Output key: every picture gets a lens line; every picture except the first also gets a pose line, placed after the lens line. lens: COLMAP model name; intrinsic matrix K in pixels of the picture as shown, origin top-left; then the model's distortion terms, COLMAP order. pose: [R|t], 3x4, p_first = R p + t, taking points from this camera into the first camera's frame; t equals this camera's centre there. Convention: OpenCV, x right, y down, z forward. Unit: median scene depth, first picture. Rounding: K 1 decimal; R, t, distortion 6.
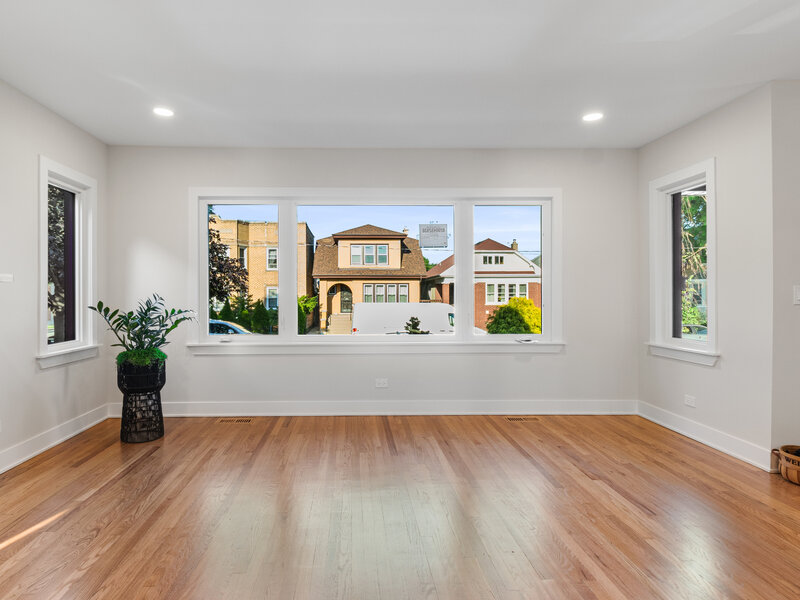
lens RADIAL K [[436.6, 0, 390.8], [0, 436.6, 288.5], [0, 0, 1]] dist [0.001579, -0.002241]
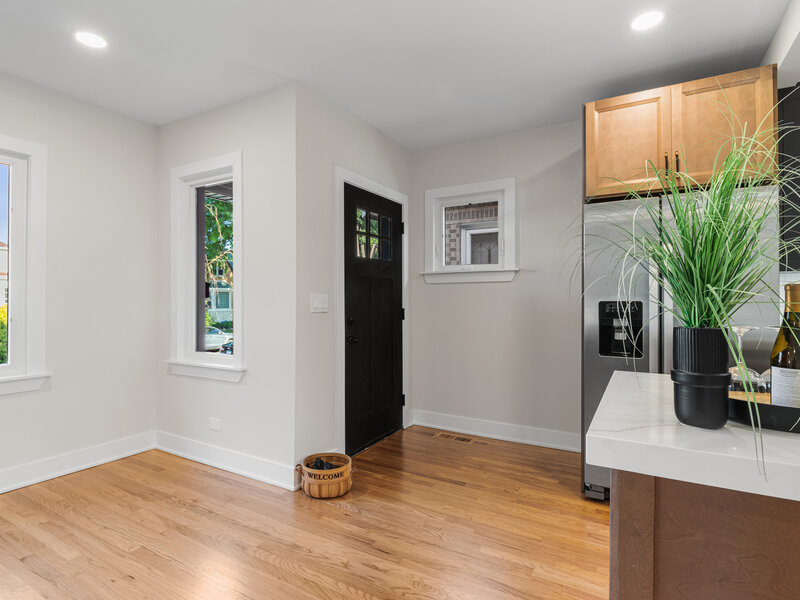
lens RADIAL K [[436.6, 0, 398.2], [0, 436.6, 299.9], [0, 0, 1]] dist [0.001579, -0.002241]
pose [[0.525518, 0.000156, 0.850783, 0.146239], [-0.009853, 0.999934, 0.005902, -0.000307], [-0.850726, -0.011485, 0.525484, 0.251881]]
